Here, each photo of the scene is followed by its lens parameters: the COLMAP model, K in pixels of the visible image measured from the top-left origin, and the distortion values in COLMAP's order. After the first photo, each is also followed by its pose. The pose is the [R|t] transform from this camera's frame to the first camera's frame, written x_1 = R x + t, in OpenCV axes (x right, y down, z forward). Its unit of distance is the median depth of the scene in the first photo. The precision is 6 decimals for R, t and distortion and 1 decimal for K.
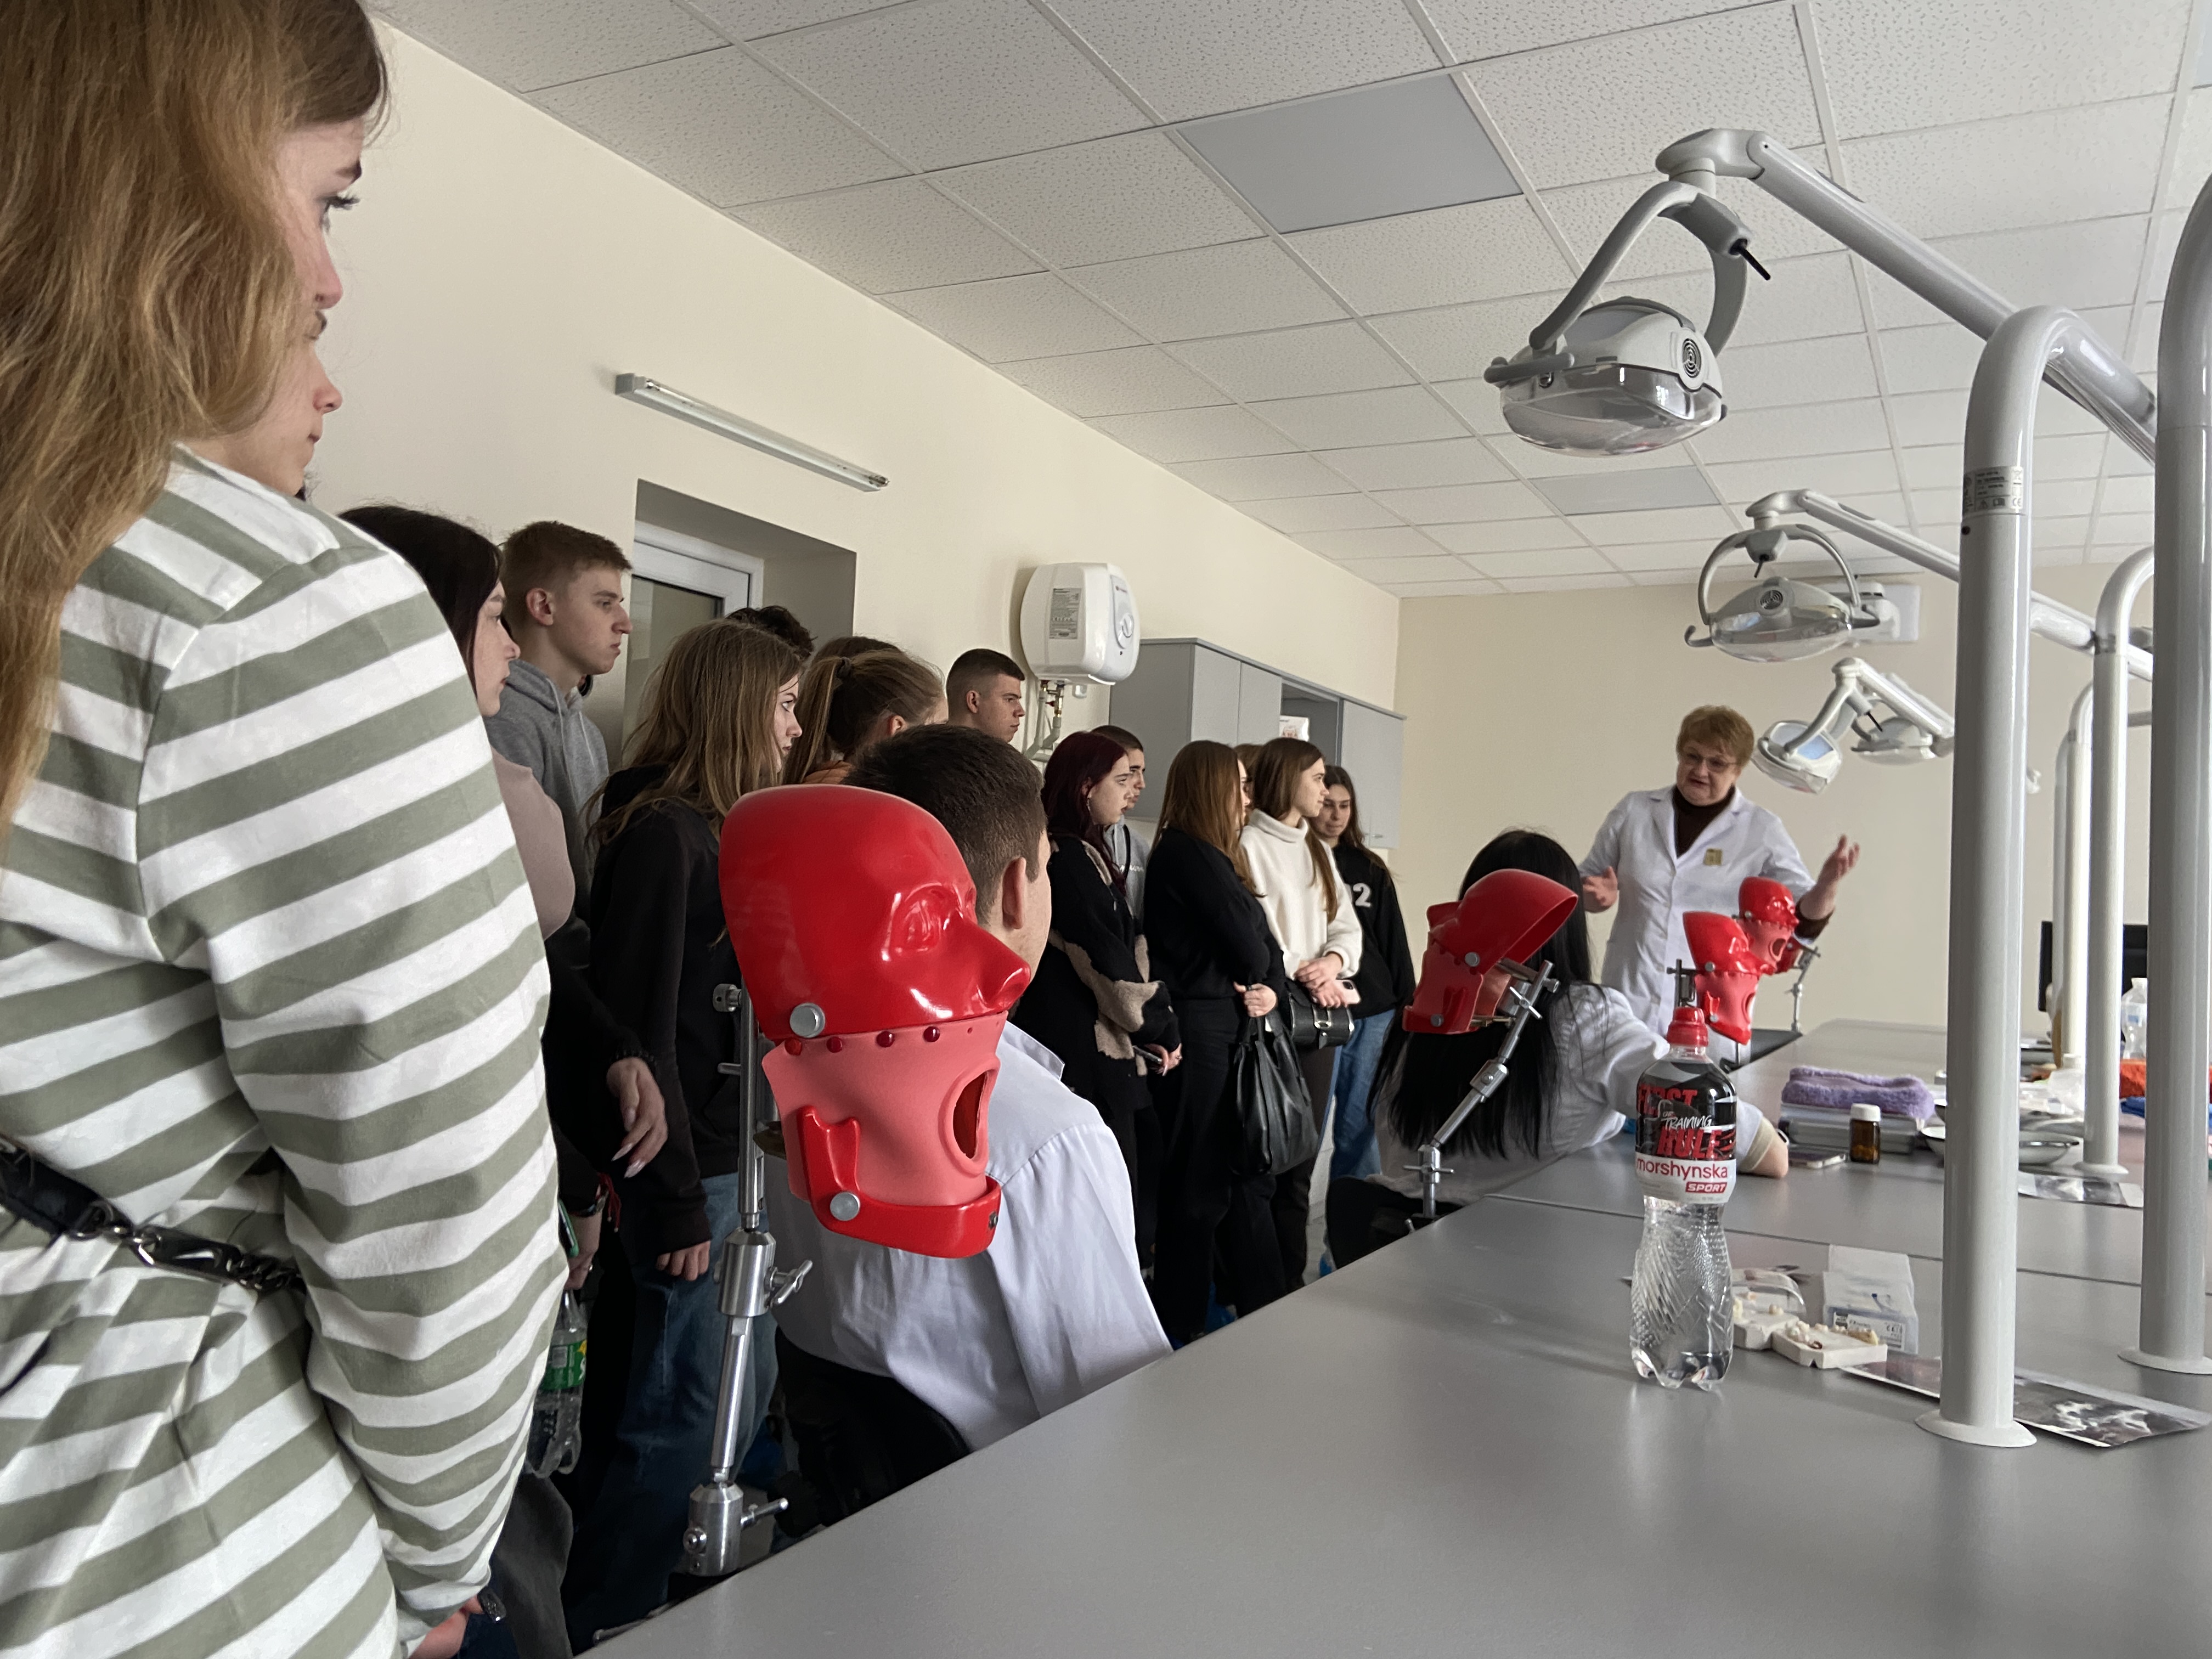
lens RADIAL K [[1636.9, 0, 1055.0], [0, 1636.9, 798.5], [0, 0, 1]] dist [0.000211, -0.007130]
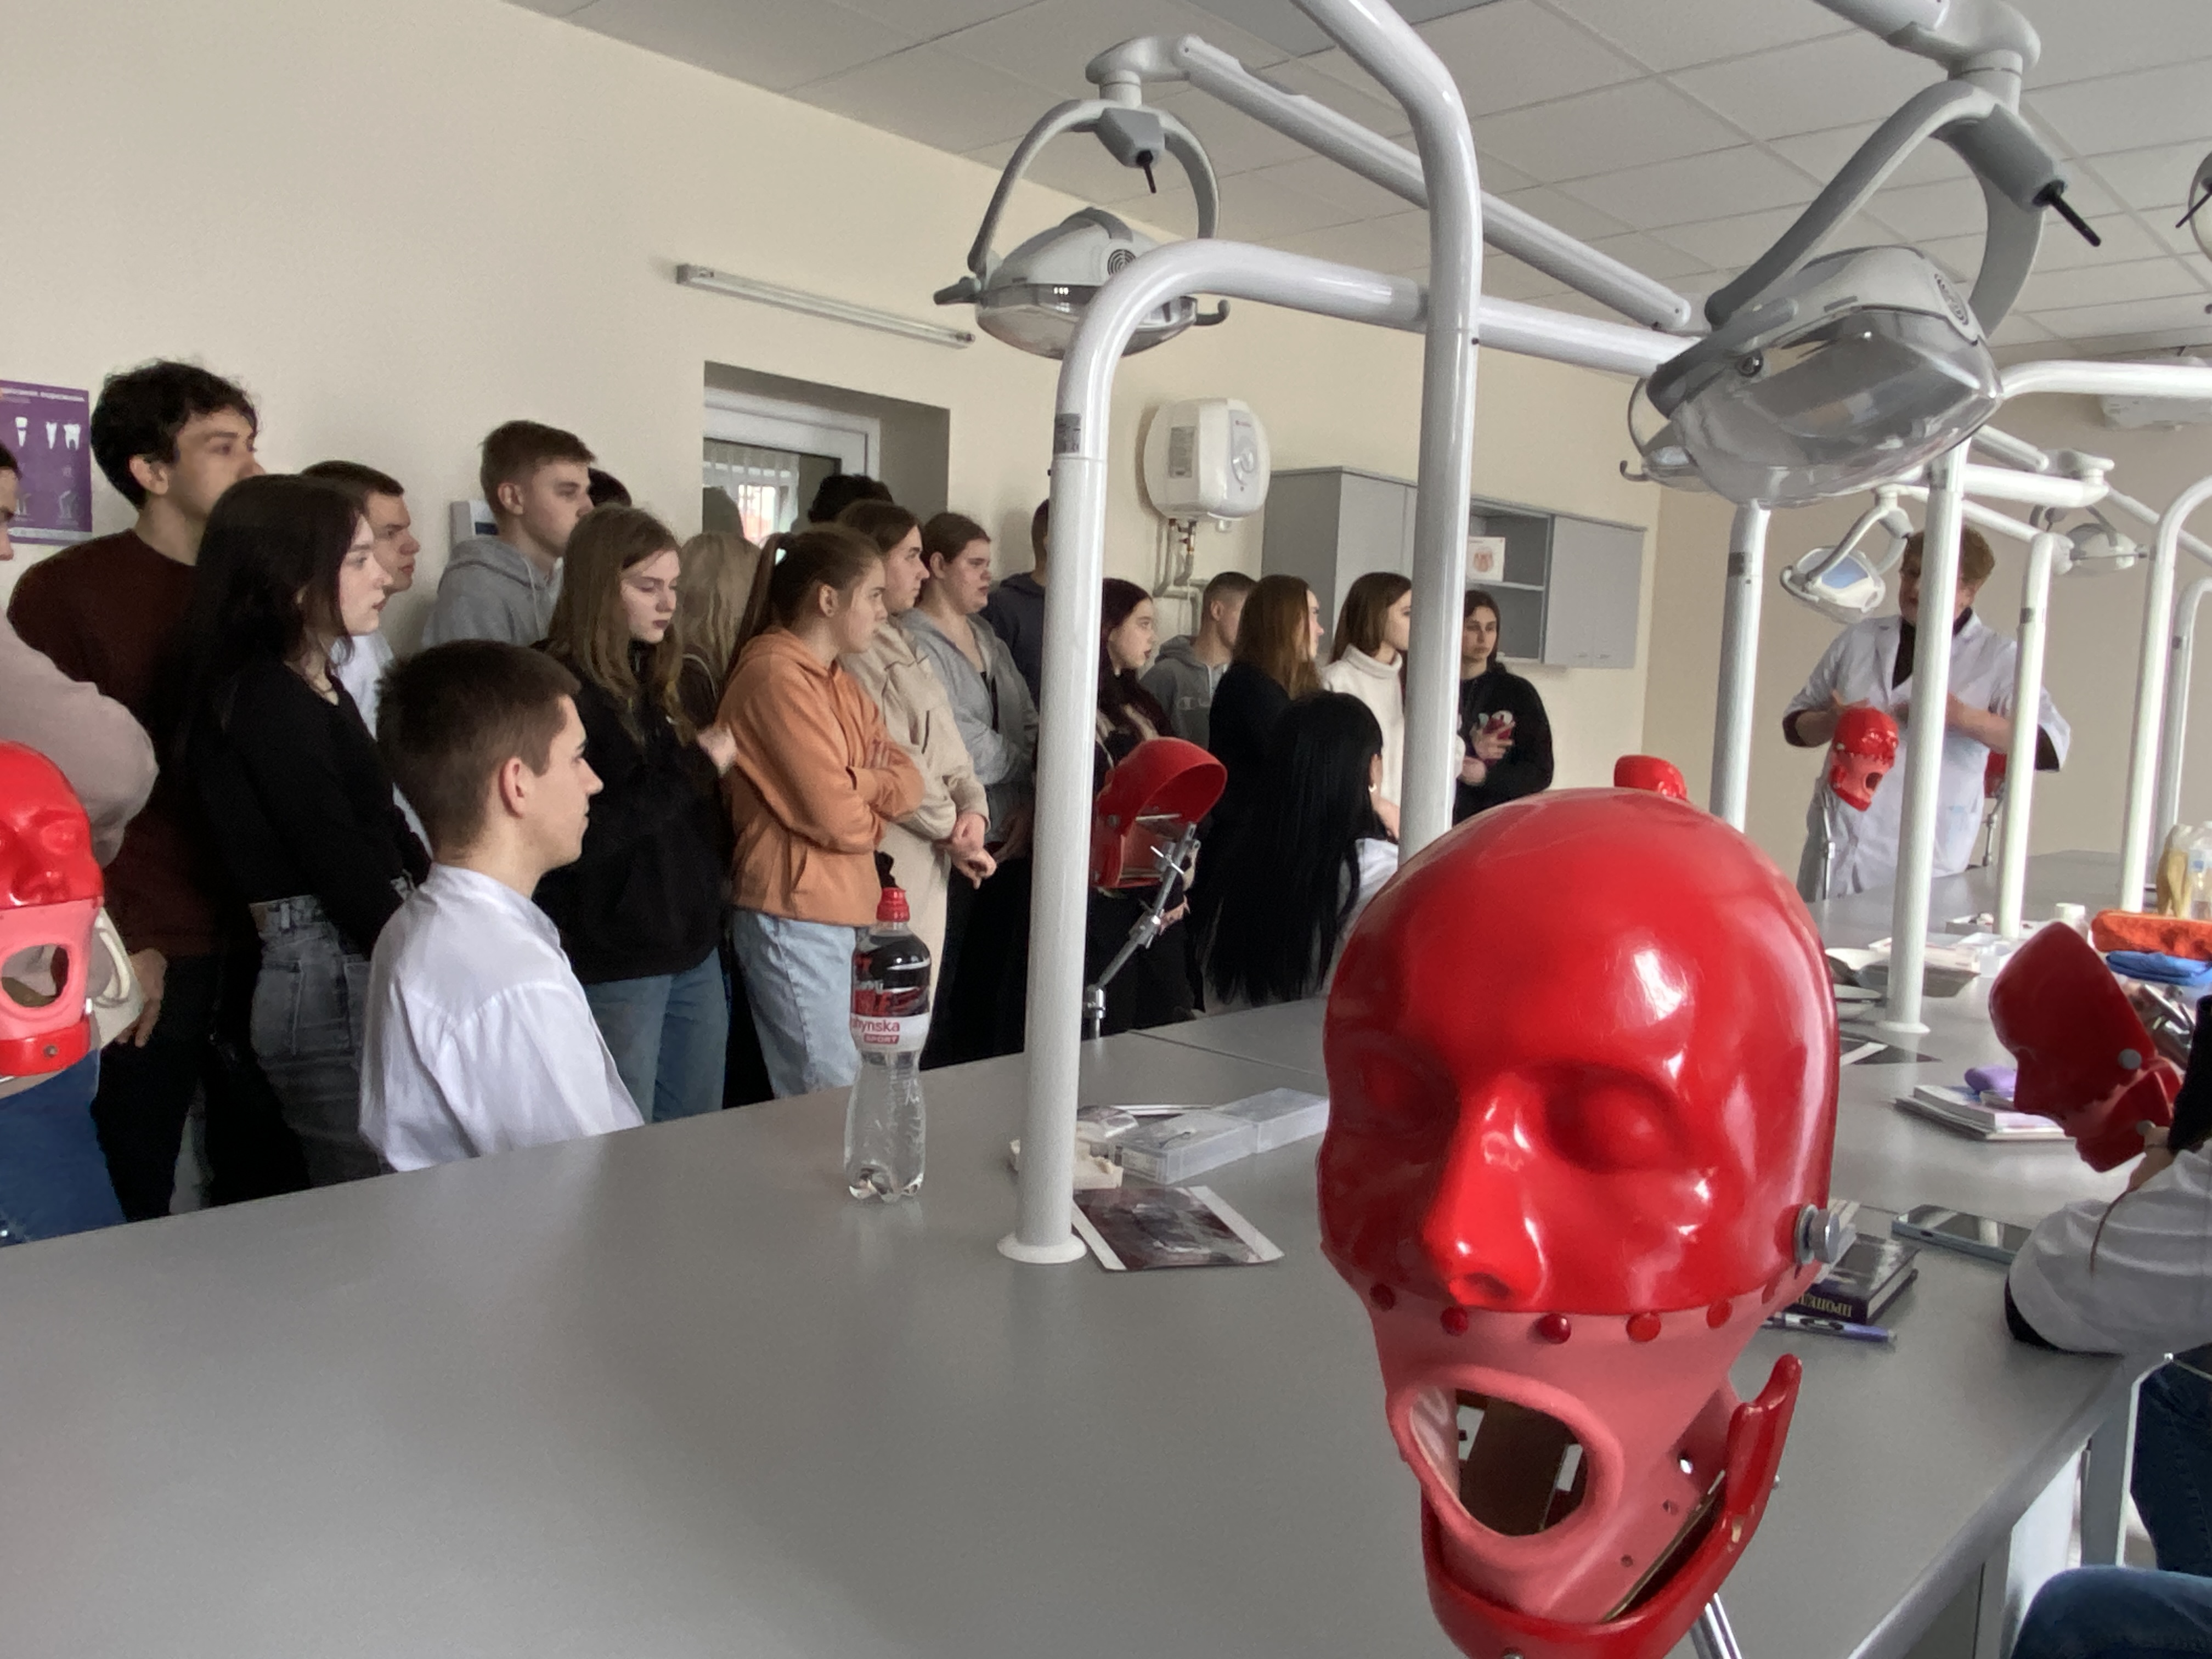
lens RADIAL K [[1605.3, 0, 1070.8], [0, 1605.3, 830.9], [0, 0, 1]] dist [-0.000908, -0.003866]
pose [[0.970356, 0.005923, -0.241607, 0.255133], [0.027357, 0.990582, 0.134157, -0.021097], [0.240127, -0.136790, 0.961056, -0.020745]]
